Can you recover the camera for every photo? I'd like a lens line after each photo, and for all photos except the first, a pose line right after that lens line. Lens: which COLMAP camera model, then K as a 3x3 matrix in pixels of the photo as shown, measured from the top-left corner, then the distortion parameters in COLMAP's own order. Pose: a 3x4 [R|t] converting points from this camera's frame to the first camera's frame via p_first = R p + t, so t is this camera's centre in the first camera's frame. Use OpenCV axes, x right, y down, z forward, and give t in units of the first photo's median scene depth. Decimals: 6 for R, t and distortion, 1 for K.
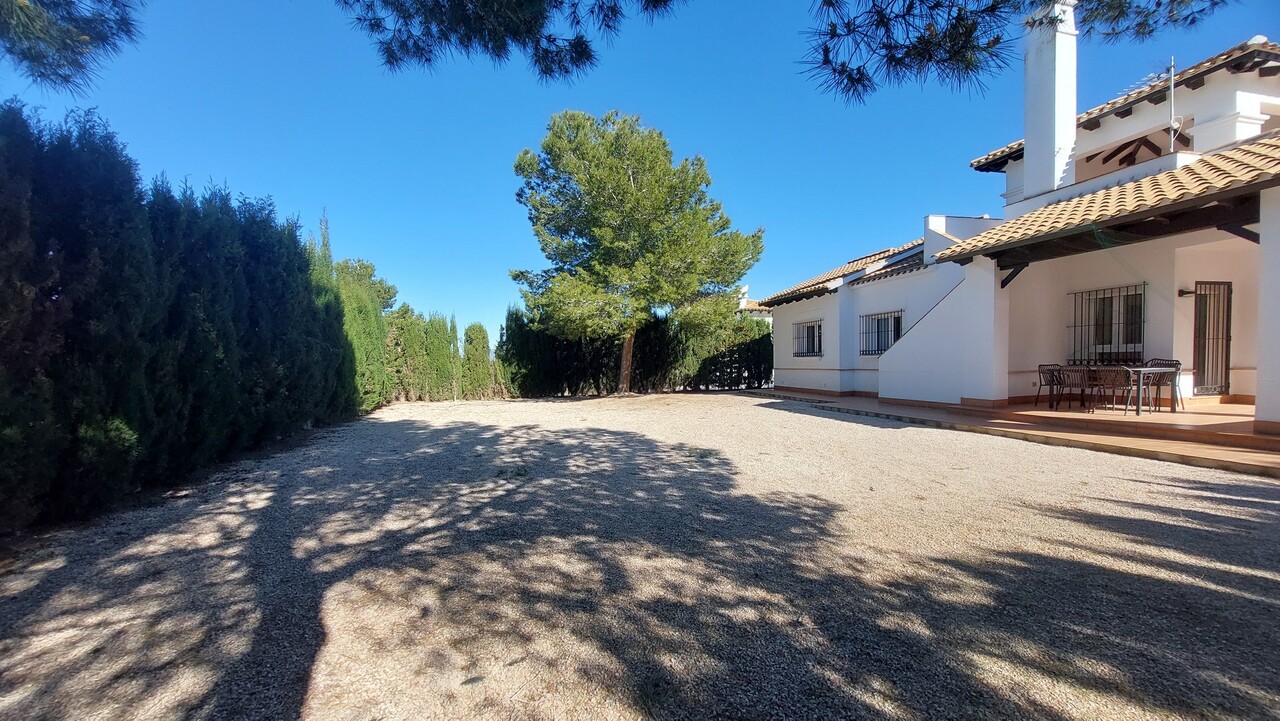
lens RADIAL K [[503.3, 0, 633.5], [0, 503.3, 383.3], [0, 0, 1]] dist [-0.019226, -0.000455]
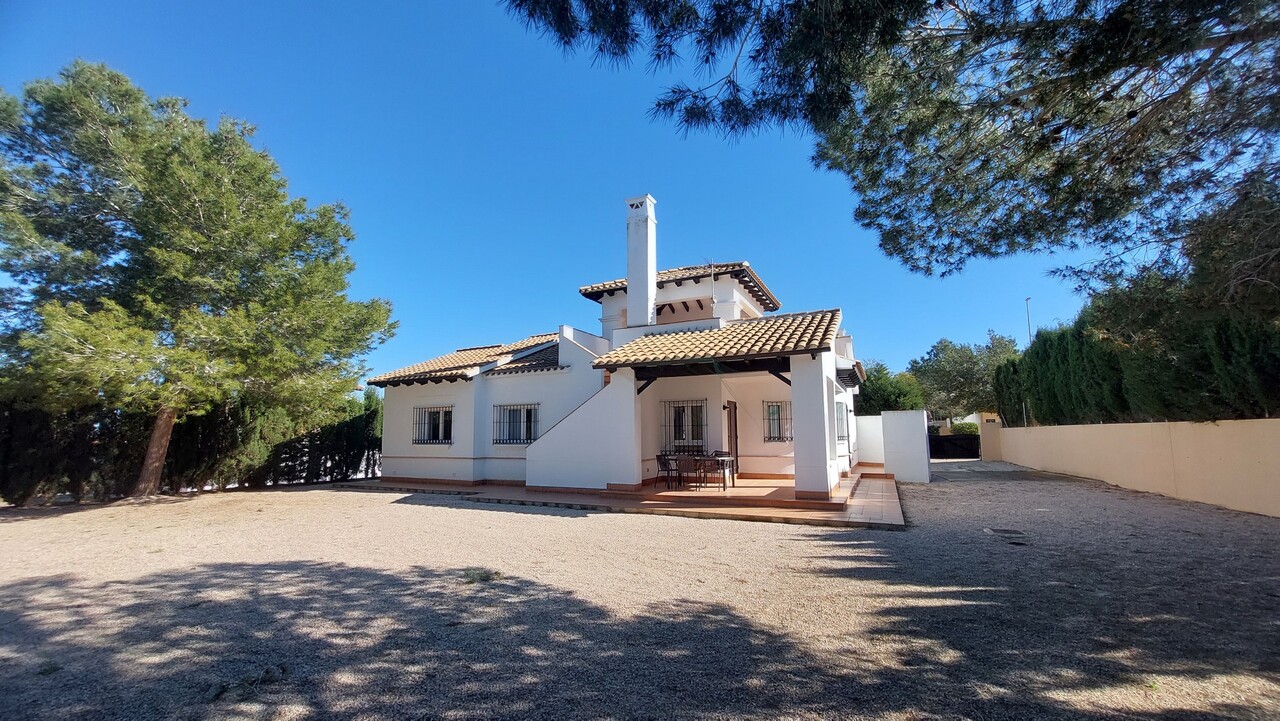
lens RADIAL K [[504.7, 0, 625.6], [0, 504.7, 383.6], [0, 0, 1]] dist [-0.014520, -0.000392]
pose [[0.639323, 0.097877, 0.762684, -0.267061], [0.026030, 0.988542, -0.148682, -0.028255], [-0.768498, 0.114908, 0.629450, 0.211588]]
